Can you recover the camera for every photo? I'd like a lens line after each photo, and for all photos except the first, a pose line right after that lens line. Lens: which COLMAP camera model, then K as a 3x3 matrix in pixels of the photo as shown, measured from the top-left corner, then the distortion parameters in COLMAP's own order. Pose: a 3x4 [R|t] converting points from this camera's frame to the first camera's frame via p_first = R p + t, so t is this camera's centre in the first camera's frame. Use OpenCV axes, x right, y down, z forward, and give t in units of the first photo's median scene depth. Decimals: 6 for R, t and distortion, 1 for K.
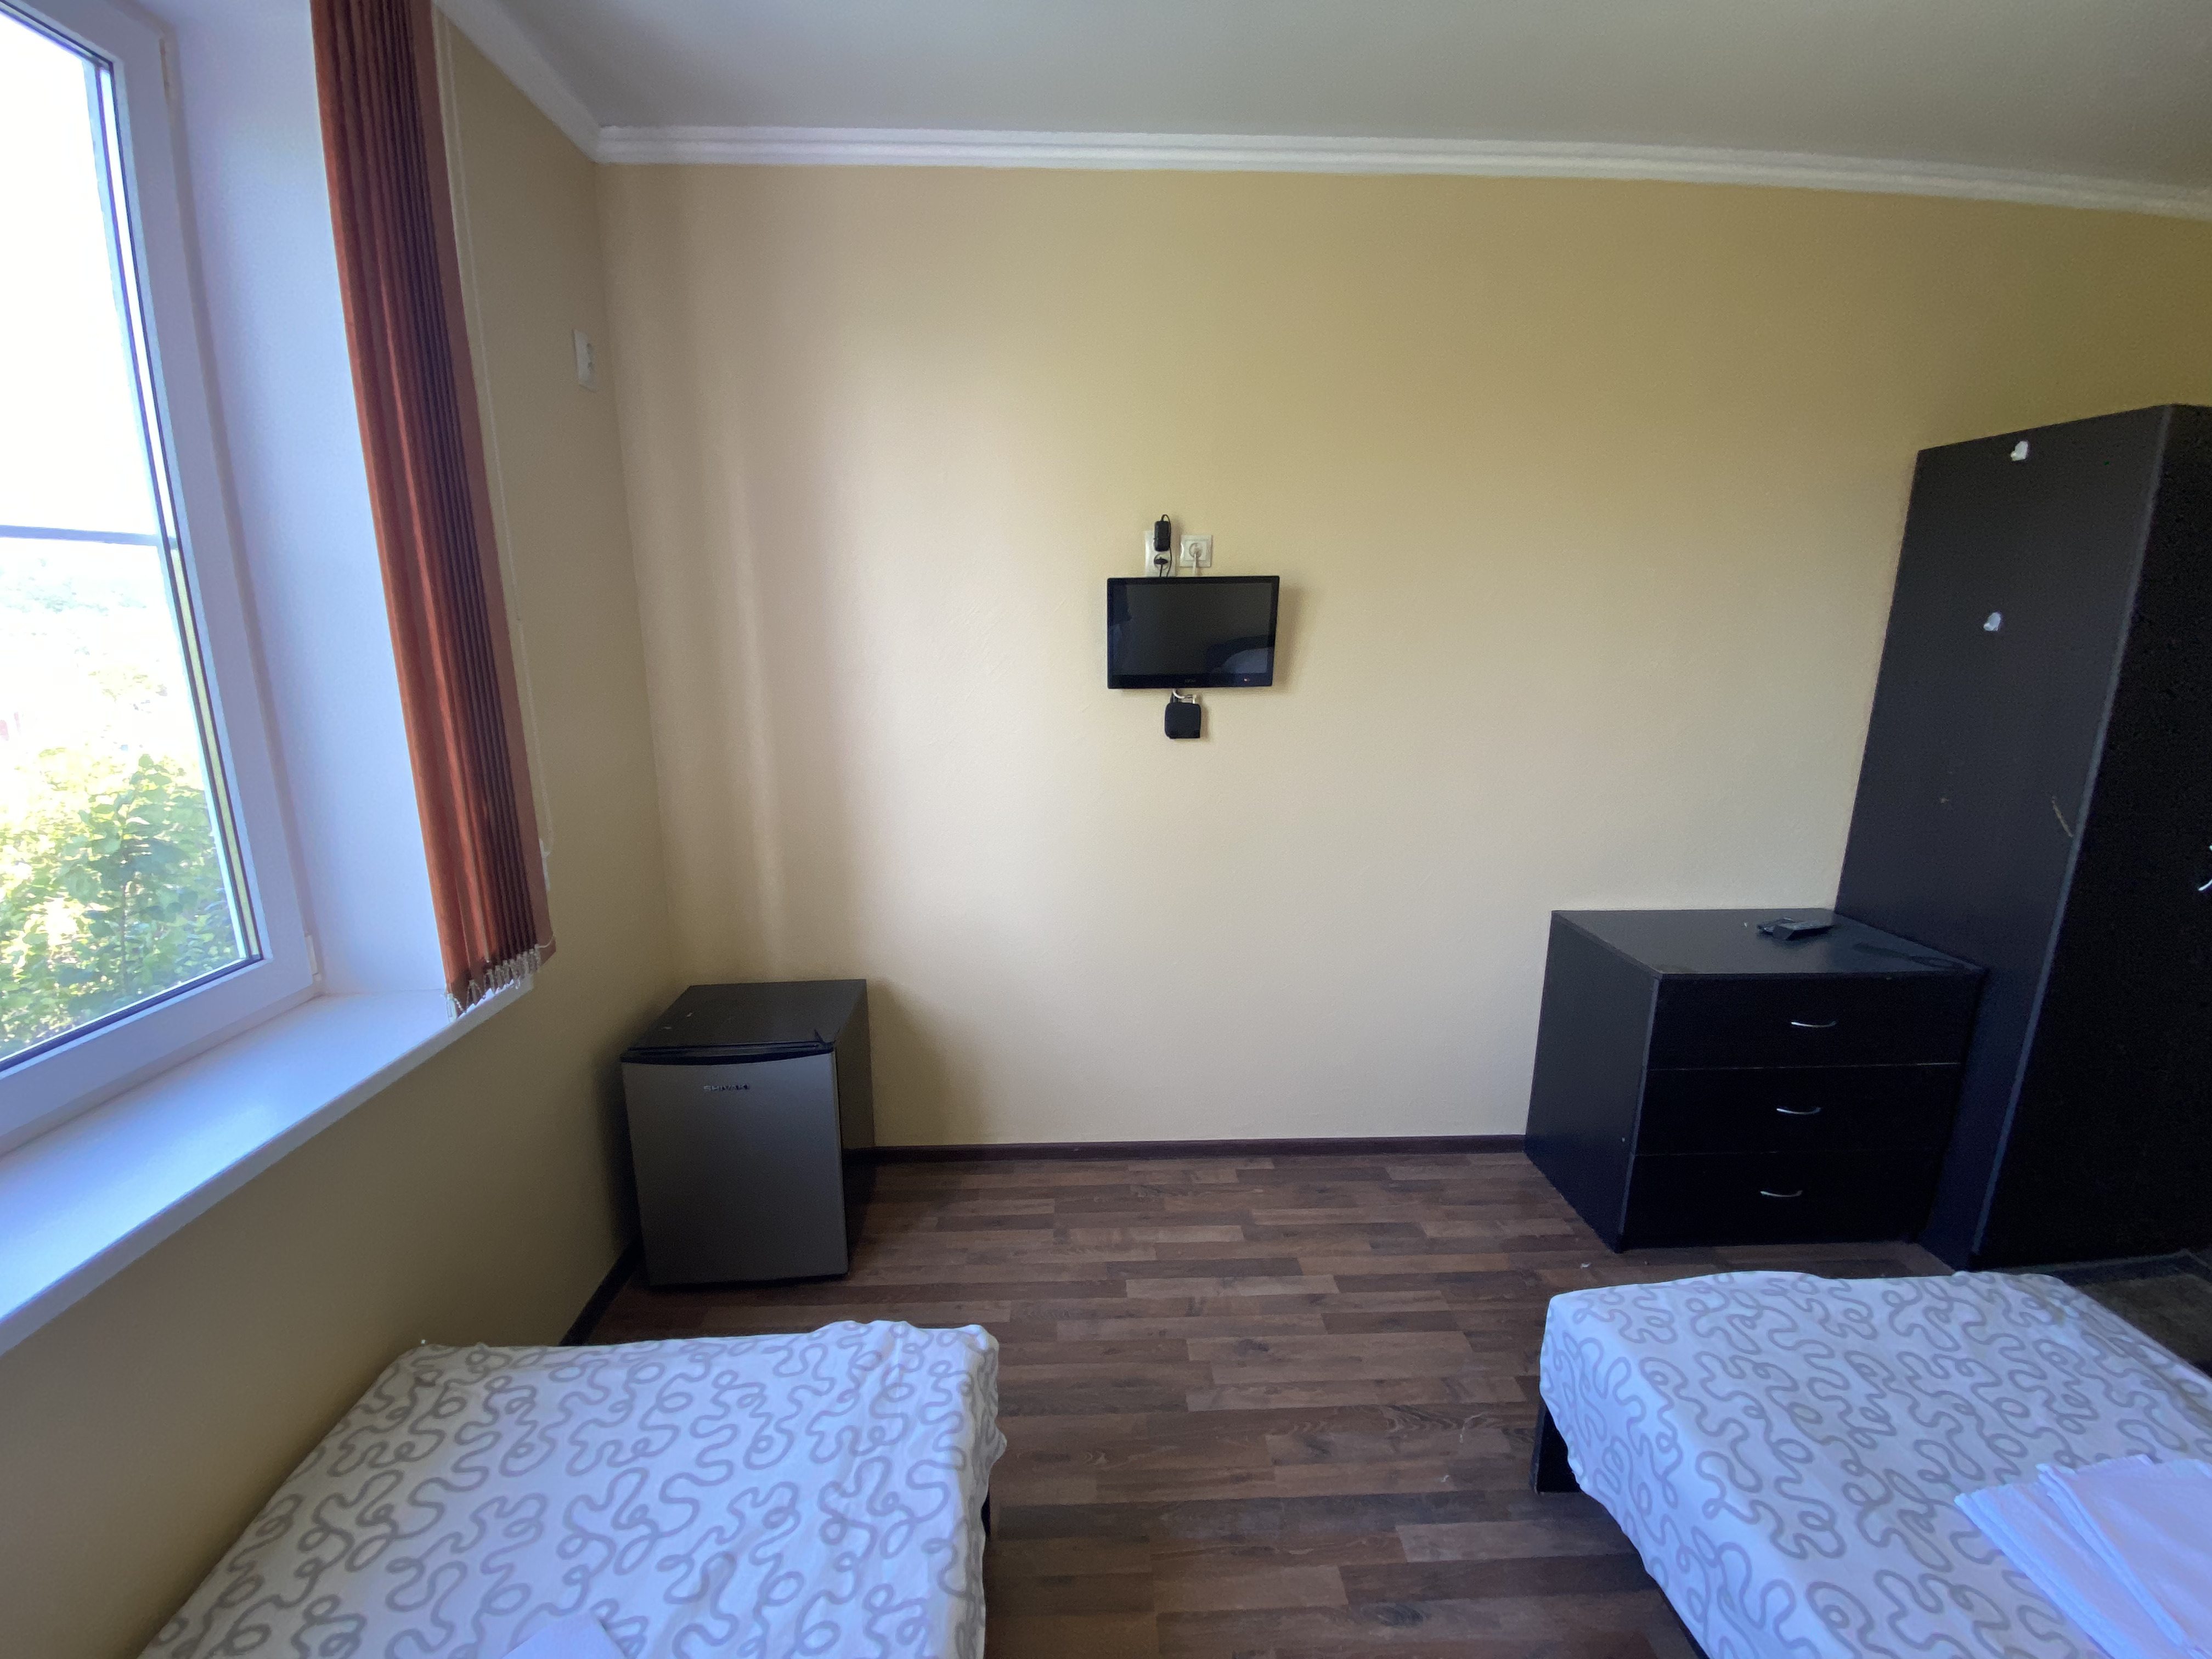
lens RADIAL K [[901.0, 0, 1106.0], [0, 901.0, 829.5], [0, 0, 1]] dist [0.025135, -0.022047]
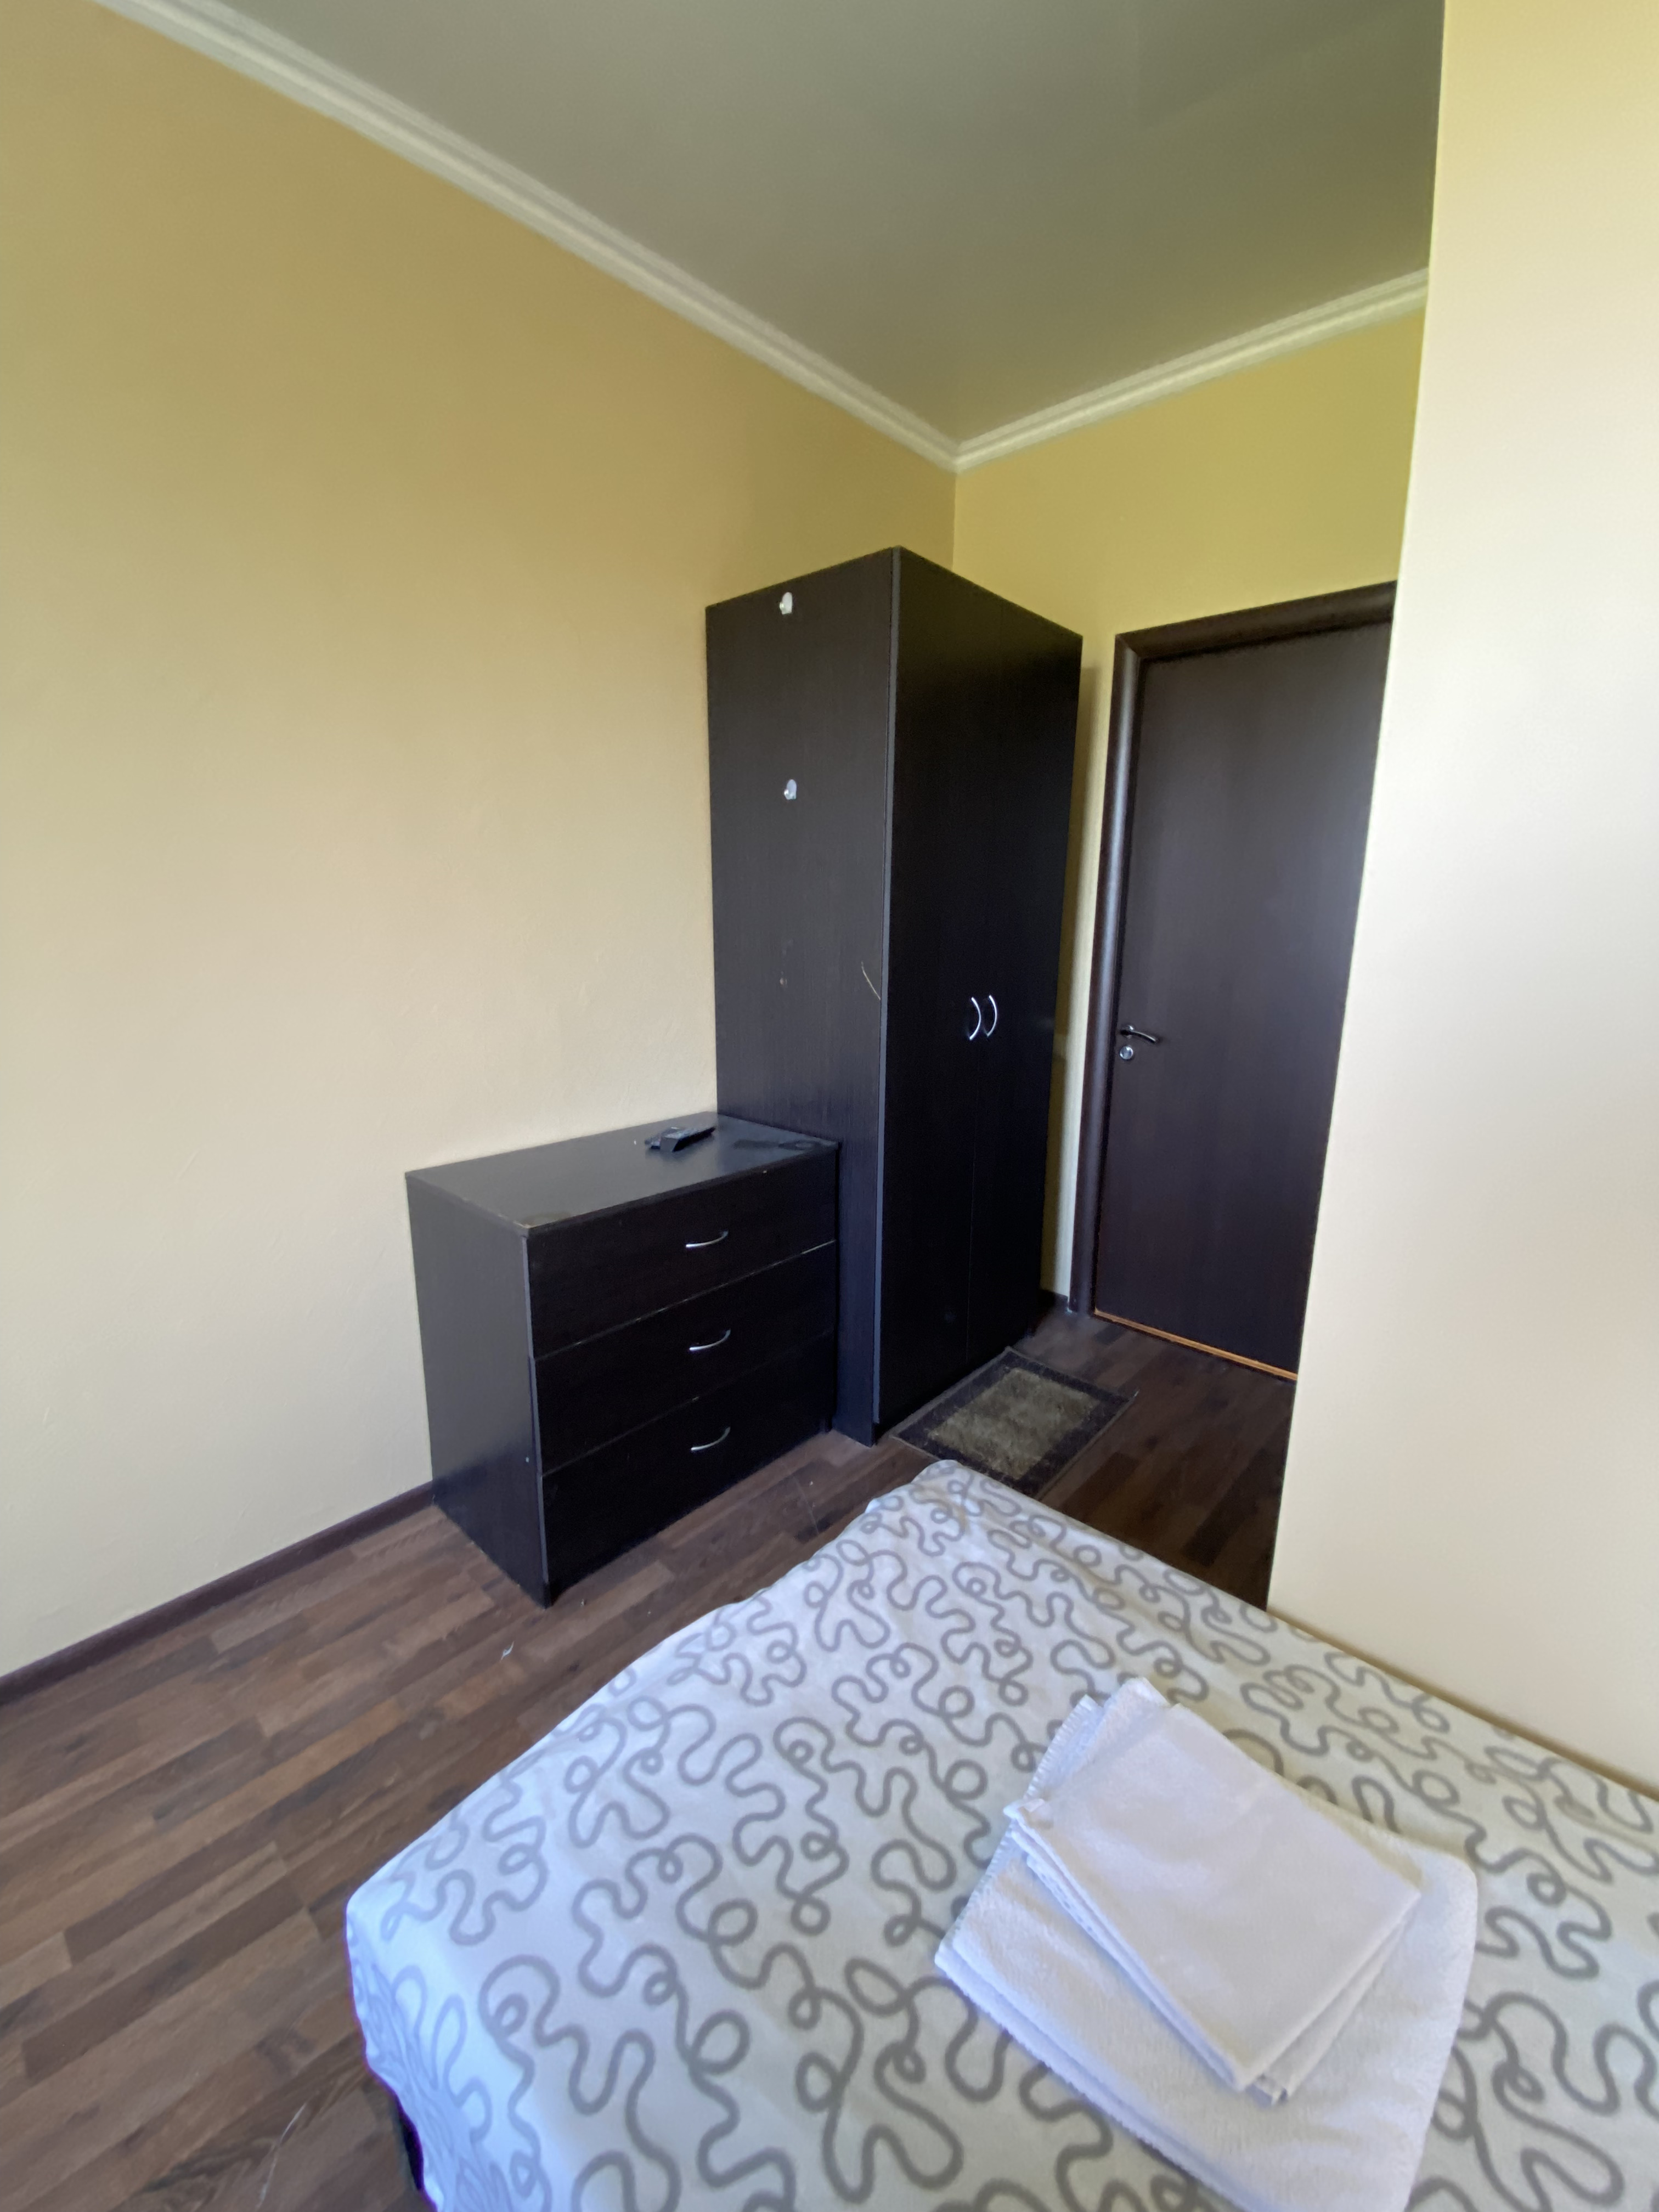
lens RADIAL K [[901.0, 0, 826.5], [0, 901.0, 1095.1], [0, 0, 1]] dist [0.025135, -0.022047]
pose [[0.709745, -0.145565, 0.689255, 0.421988], [0.151686, 0.987046, 0.052261, 0.071713], [-0.687934, 0.067458, 0.722631, 0.423795]]
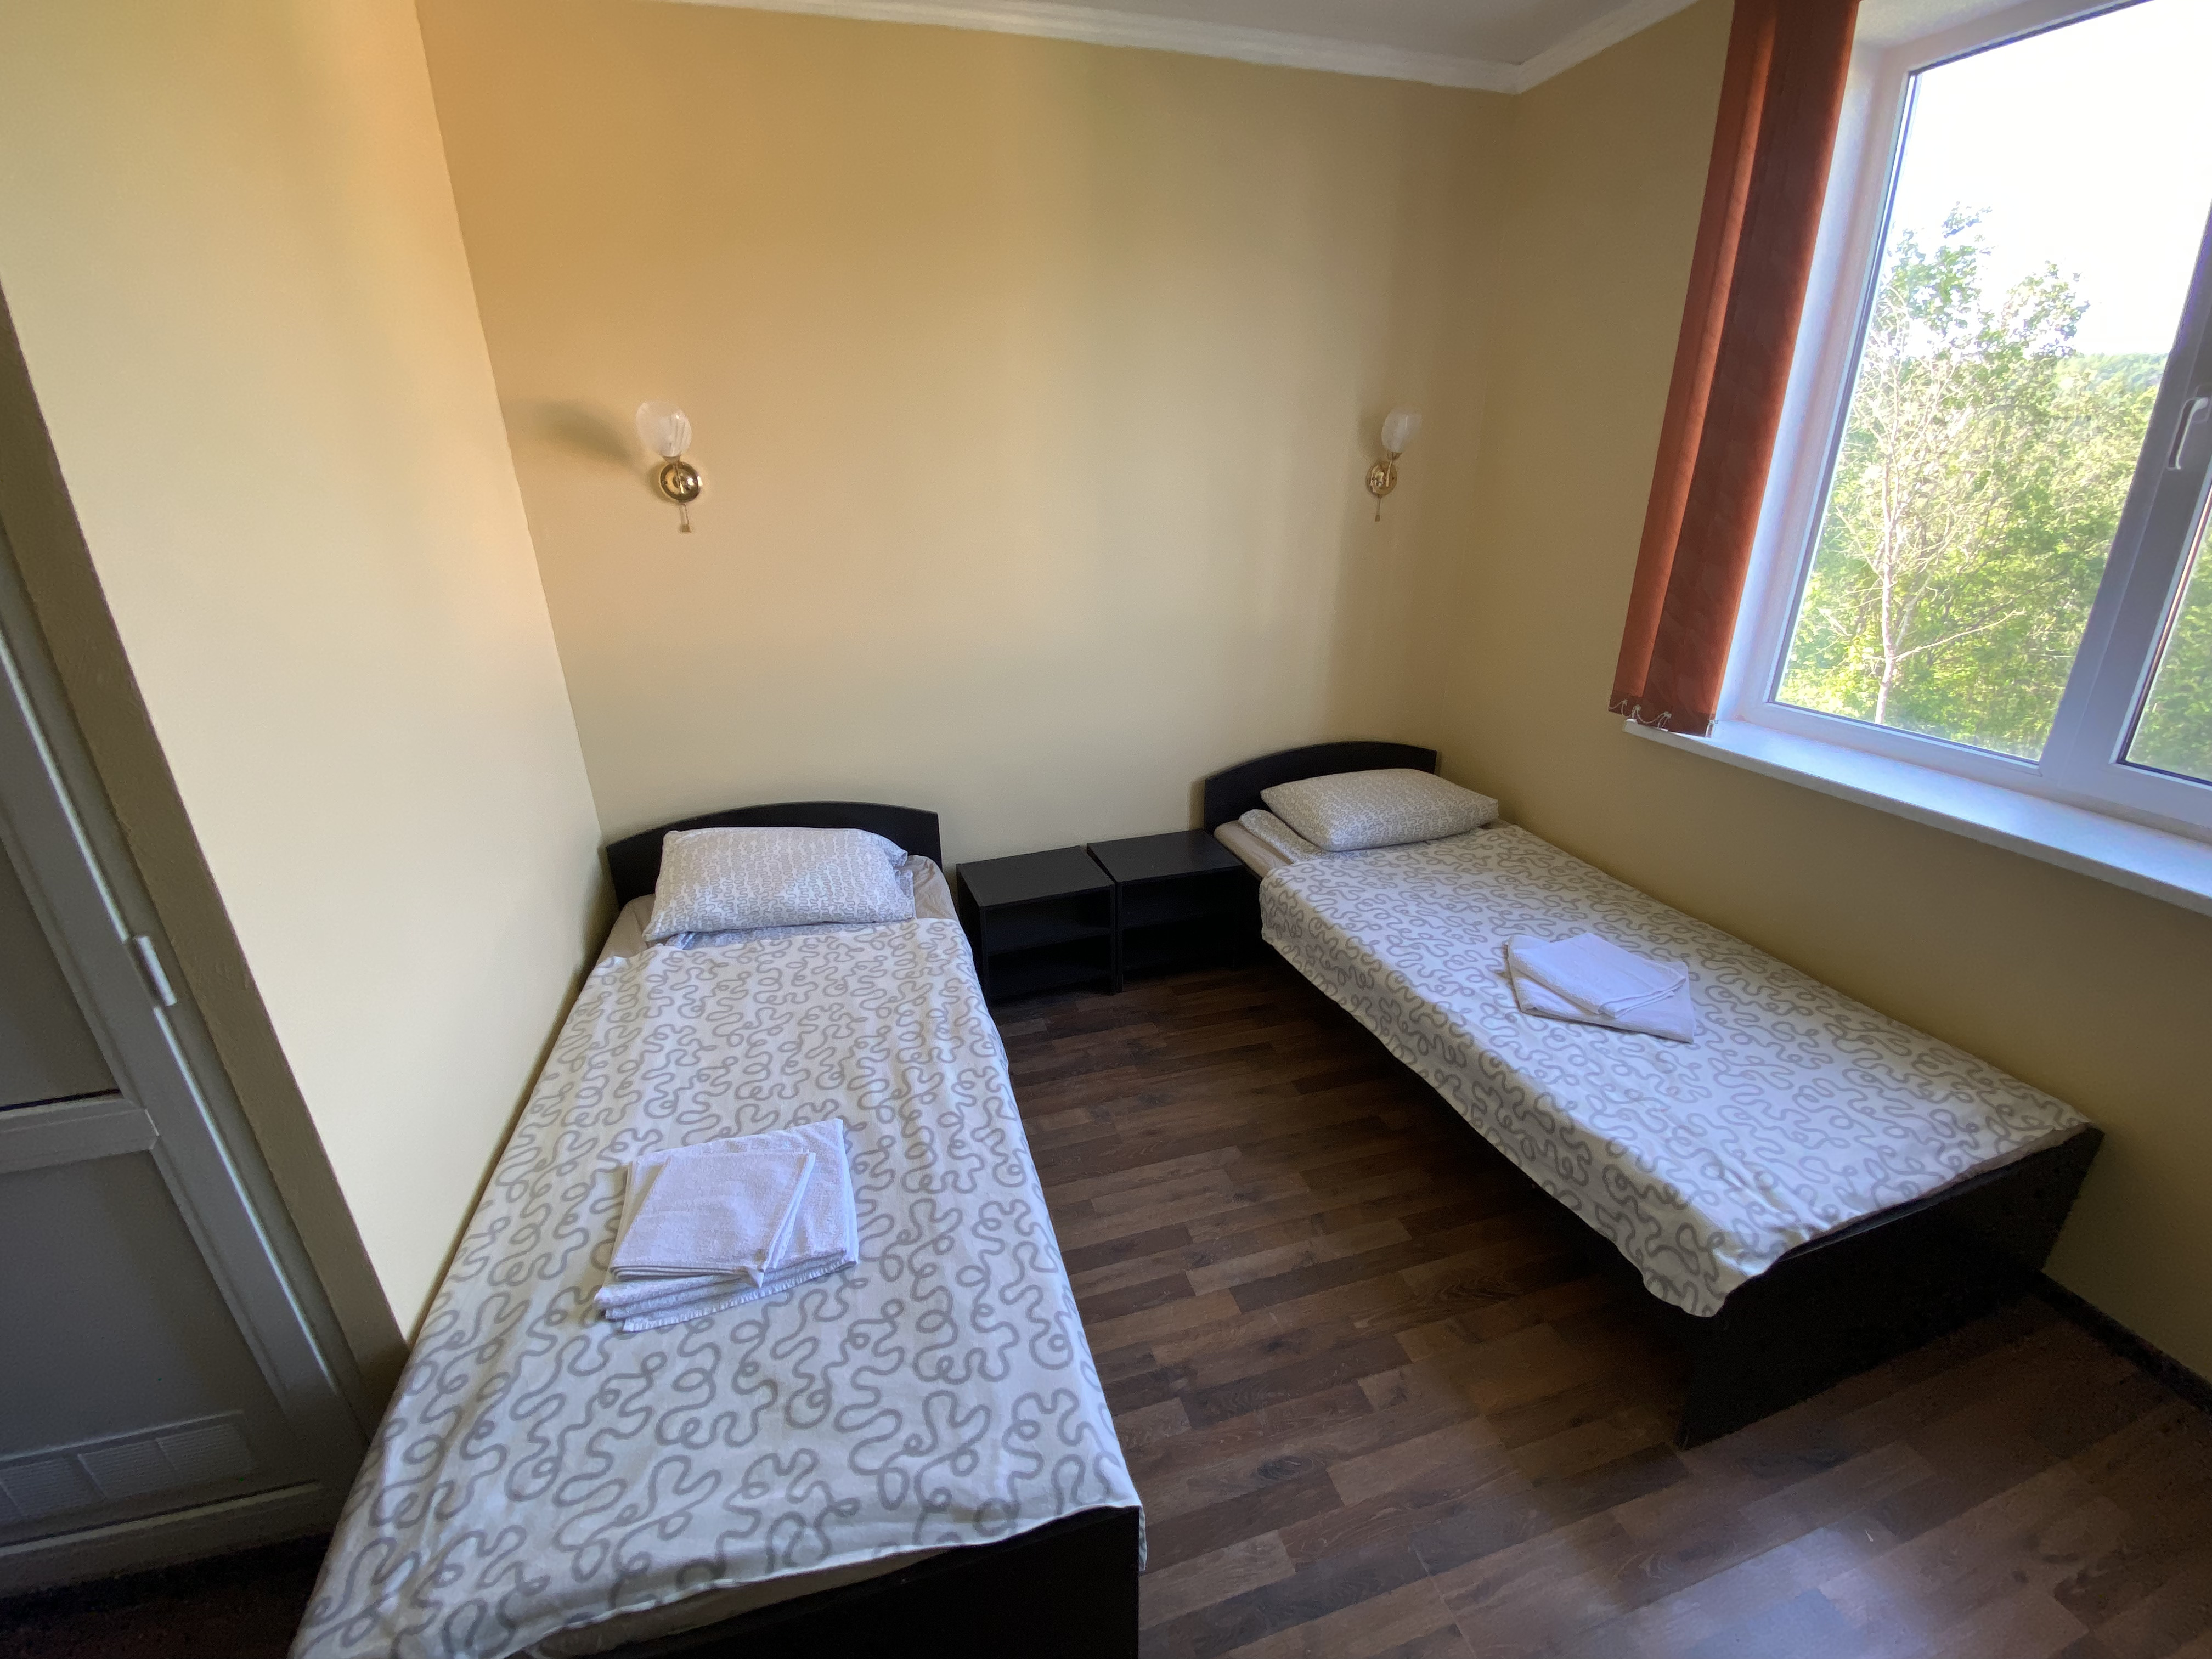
lens RADIAL K [[901.0, 0, 1106.0], [0, 901.0, 829.5], [0, 0, 1]] dist [0.025135, -0.022047]
pose [[-0.968990, 0.100198, -0.225873, 0.662858], [-0.041462, 0.835207, 0.548371, -0.310263], [0.243596, 0.540731, -0.805153, 1.356994]]
